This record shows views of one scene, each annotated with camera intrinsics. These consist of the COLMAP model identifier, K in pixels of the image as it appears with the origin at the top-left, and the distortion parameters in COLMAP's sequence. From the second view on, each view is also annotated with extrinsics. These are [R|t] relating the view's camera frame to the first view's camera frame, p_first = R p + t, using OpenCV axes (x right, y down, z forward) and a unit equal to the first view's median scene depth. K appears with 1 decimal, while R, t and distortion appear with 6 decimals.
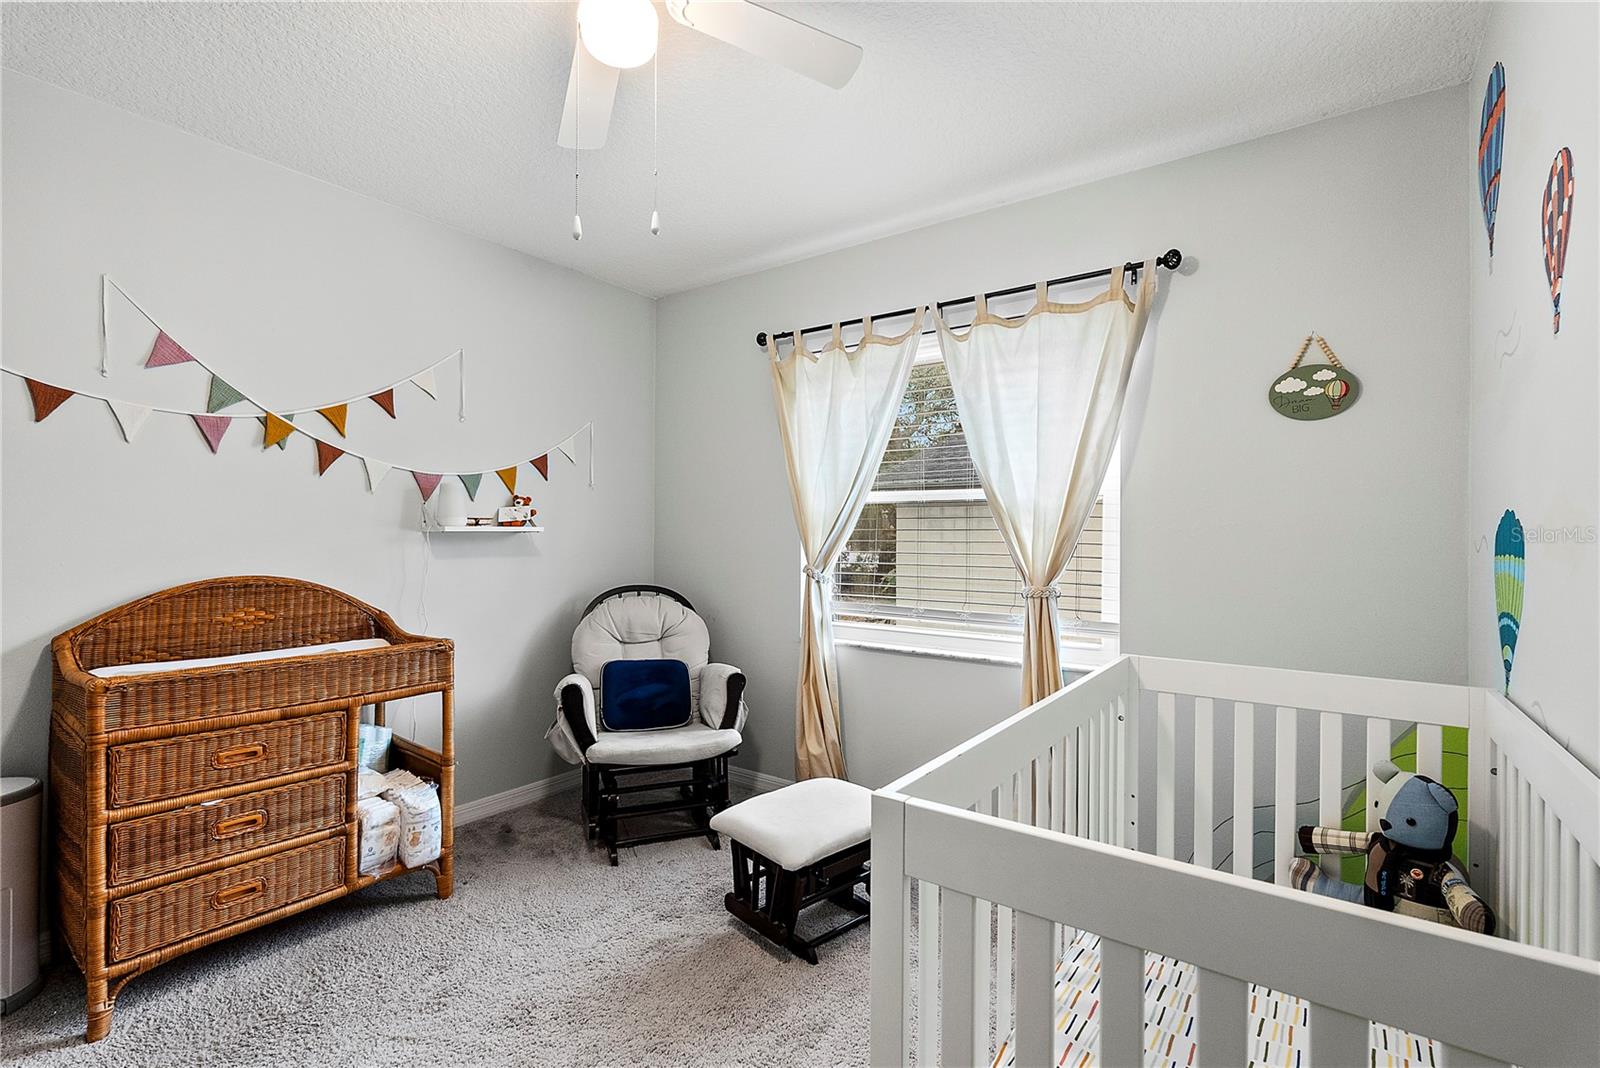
lens RADIAL K [[714.9, 0, 800.5], [0, 714.9, 540.7], [0, 0, 1]] dist [-0.004311, 0.000295]
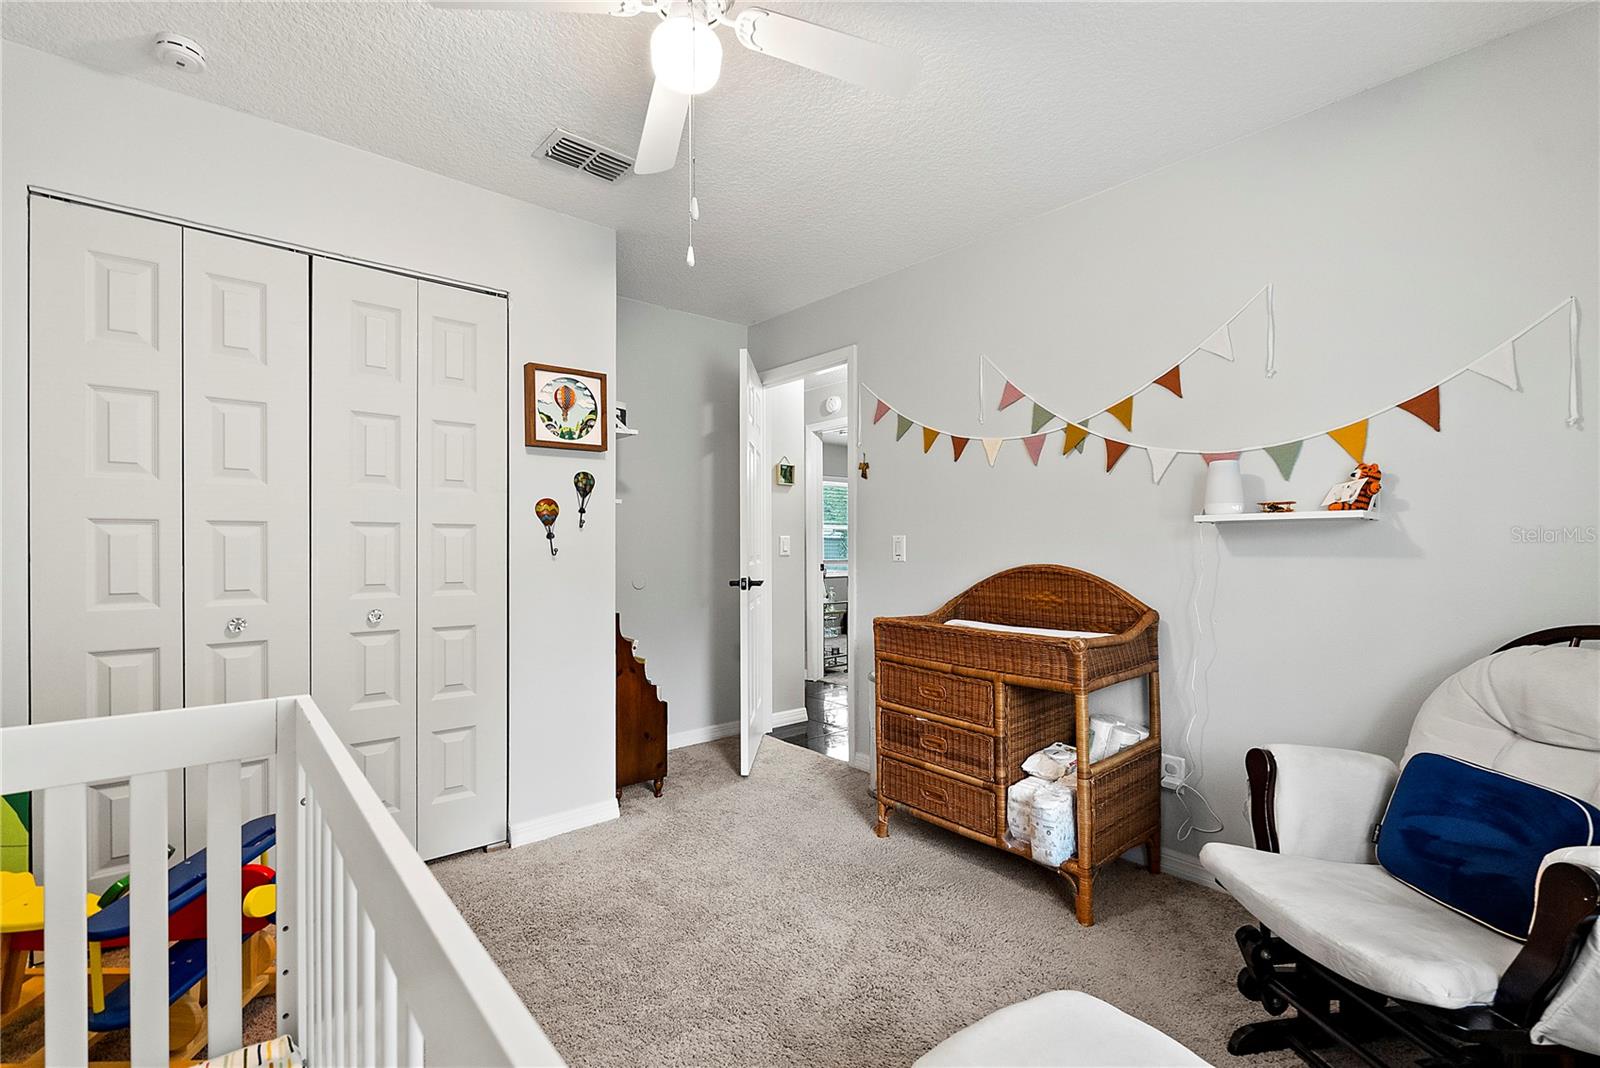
lens RADIAL K [[711.9, 0, 797.6], [0, 711.9, 546.9], [0, 0, 1]] dist [-0.001161, -0.000163]
pose [[-0.233910, -0.003755, -0.972251, 0.477890], [-0.008069, 0.999966, -0.001921, 0.025068], [0.972225, 0.007395, -0.233932, 0.863558]]
